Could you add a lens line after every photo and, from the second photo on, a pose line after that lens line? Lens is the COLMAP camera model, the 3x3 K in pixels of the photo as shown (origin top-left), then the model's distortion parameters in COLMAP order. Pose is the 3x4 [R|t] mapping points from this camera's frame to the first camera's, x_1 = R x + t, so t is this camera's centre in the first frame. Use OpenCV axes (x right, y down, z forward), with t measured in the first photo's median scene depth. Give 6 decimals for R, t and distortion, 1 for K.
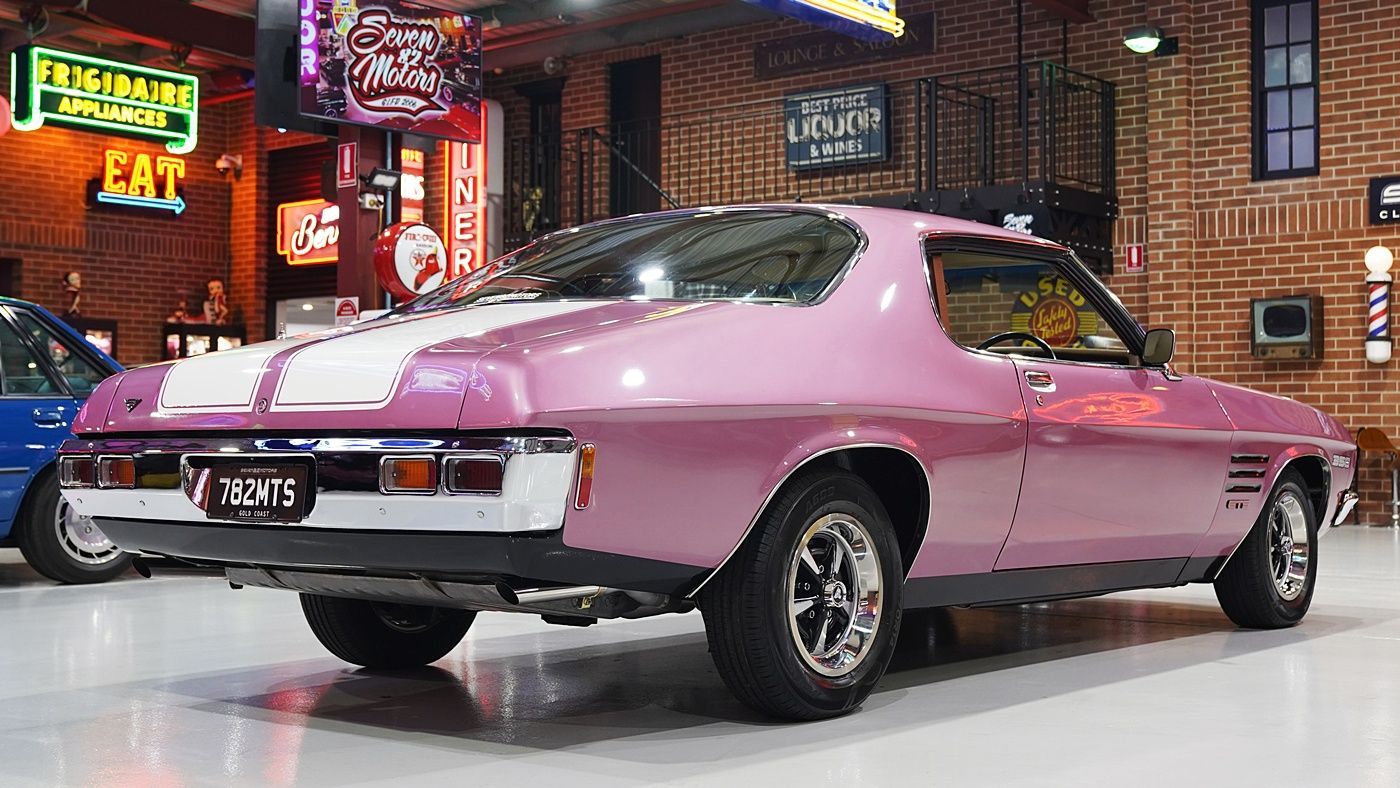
lens RADIAL K [[1787.7, 0, 708.1], [0, 1787.7, 383.3], [0, 0, 1]] dist [0.027785, 0.000000]
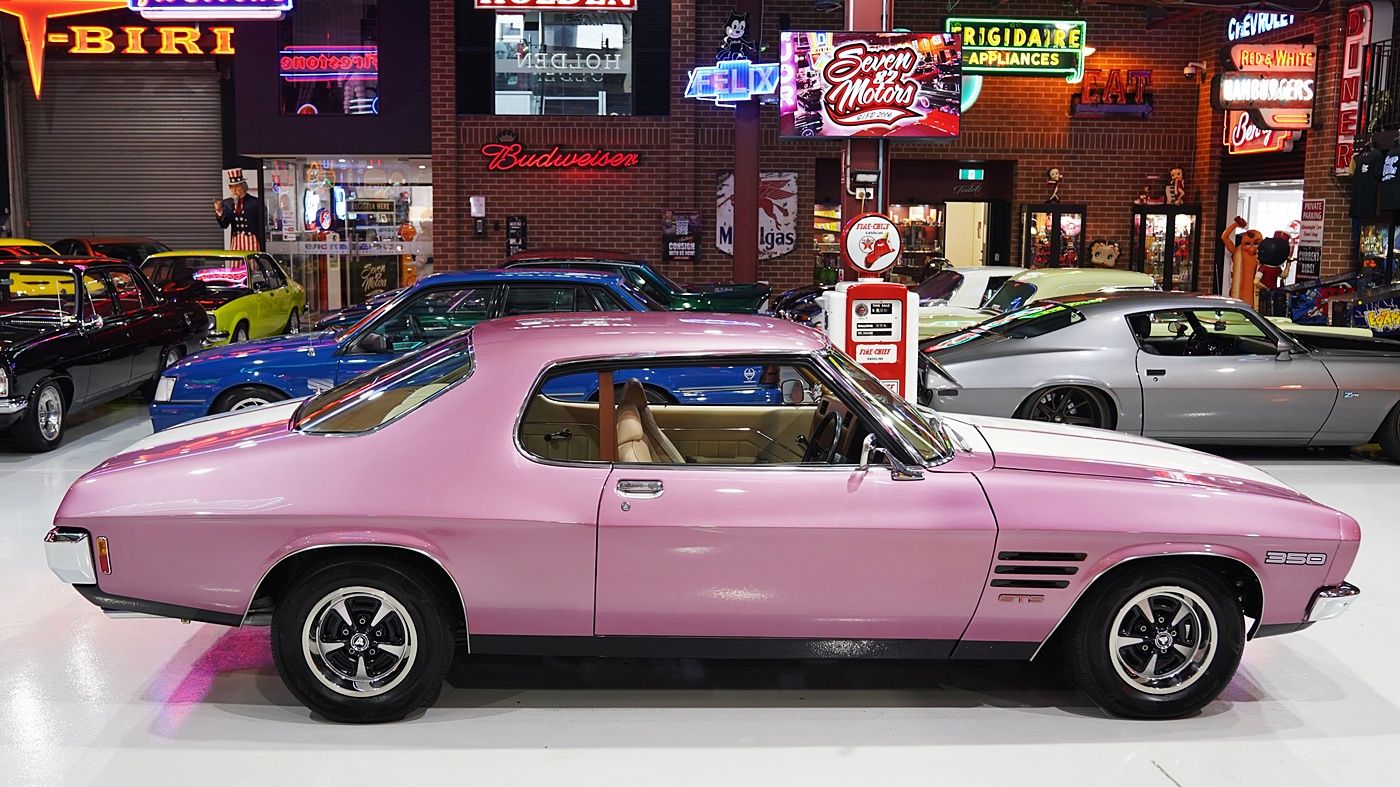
lens RADIAL K [[1386.7, 0, 687.9], [0, 1386.7, 398.6], [0, 0, 1]] dist [-0.000184, 0.000000]
pose [[0.695573, 0.096768, -0.711909, 0.440440], [0.010128, 0.989469, 0.144391, -0.098768], [0.718384, -0.107644, 0.687267, 0.203137]]
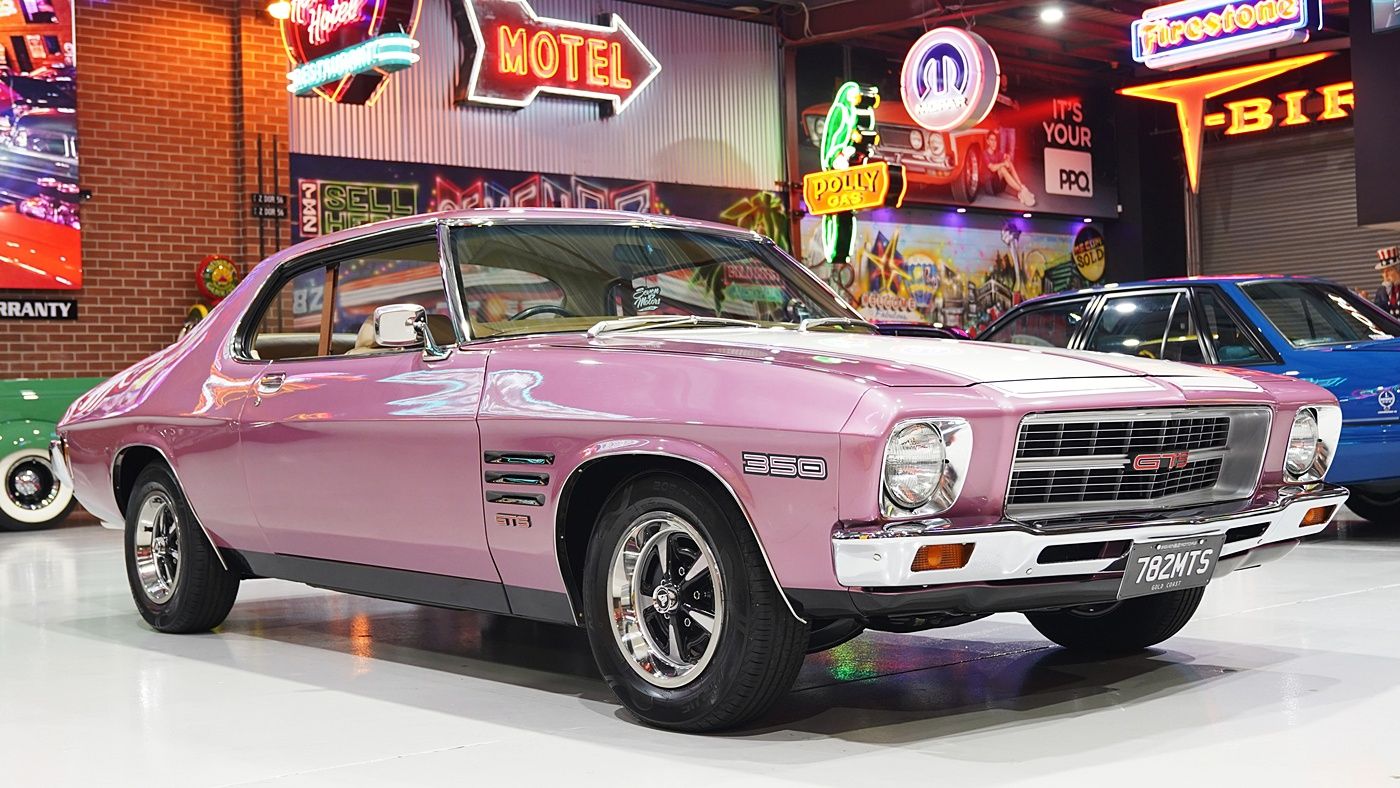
lens RADIAL K [[1760.2, 0, 710.1], [0, 1760.2, 399.5], [0, 0, 1]] dist [-0.004392, 0.000000]
pose [[-0.136976, -0.001069, -0.990574, 0.614108], [0.052167, 0.998604, -0.008292, 0.017616], [0.989200, -0.052811, -0.136729, 0.723687]]
